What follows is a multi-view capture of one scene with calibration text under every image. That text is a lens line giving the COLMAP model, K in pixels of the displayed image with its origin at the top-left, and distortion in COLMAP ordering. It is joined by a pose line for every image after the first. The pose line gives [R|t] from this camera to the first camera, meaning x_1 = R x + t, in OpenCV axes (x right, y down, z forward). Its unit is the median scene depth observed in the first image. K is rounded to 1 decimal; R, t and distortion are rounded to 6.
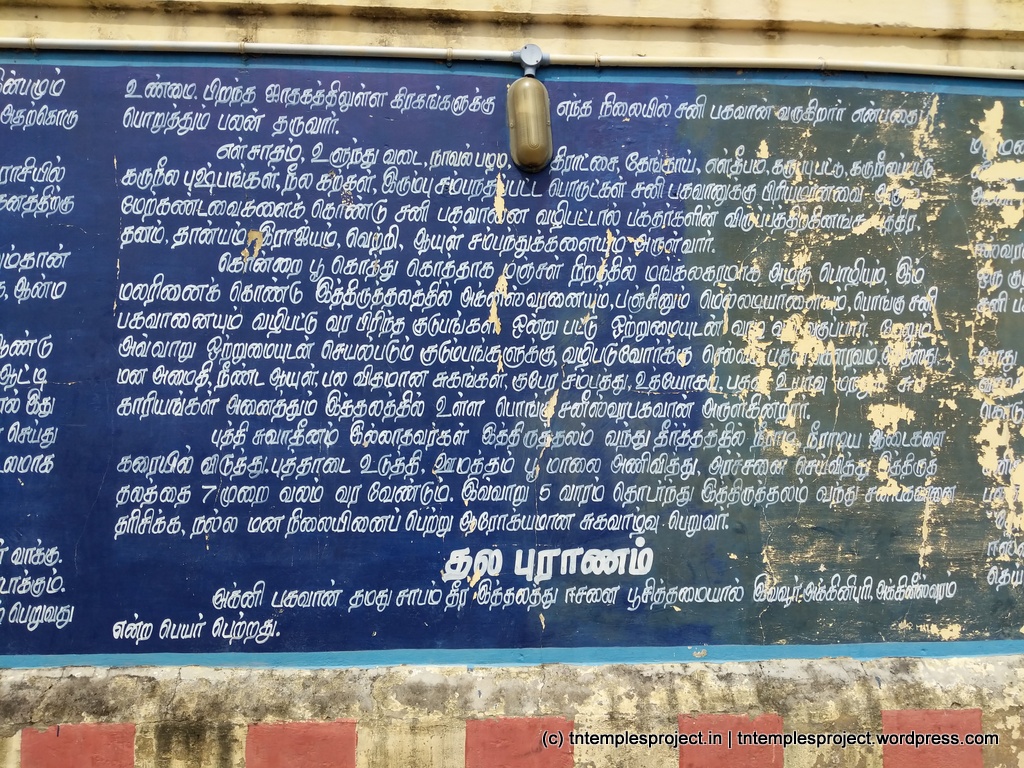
lens RADIAL K [[800.5, 0, 513.5], [0, 800.5, 377.0], [0, 0, 1]] dist [0.010533, -0.007514]
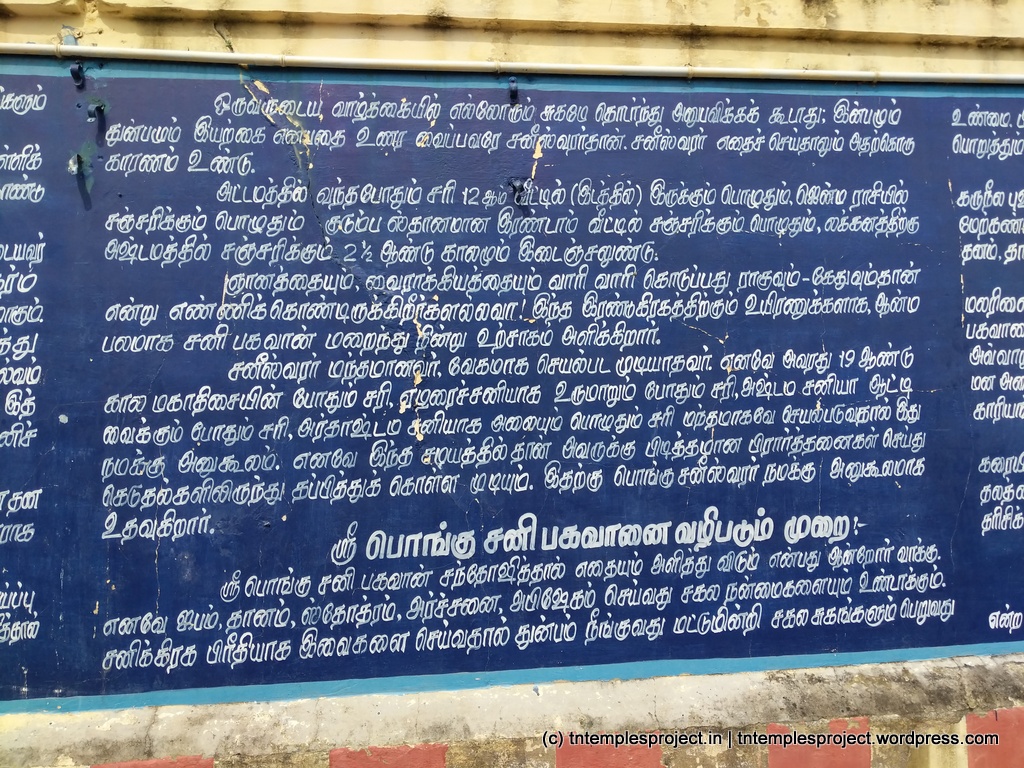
lens RADIAL K [[834.8, 0, 518.5], [0, 834.8, 364.9], [0, 0, 1]] dist [0.025641, -0.051671]
pose [[0.997032, -0.029738, 0.071018, -0.201577], [0.031969, 0.999024, -0.030487, -0.002000], [-0.070042, 0.032667, 0.997009, -0.016263]]
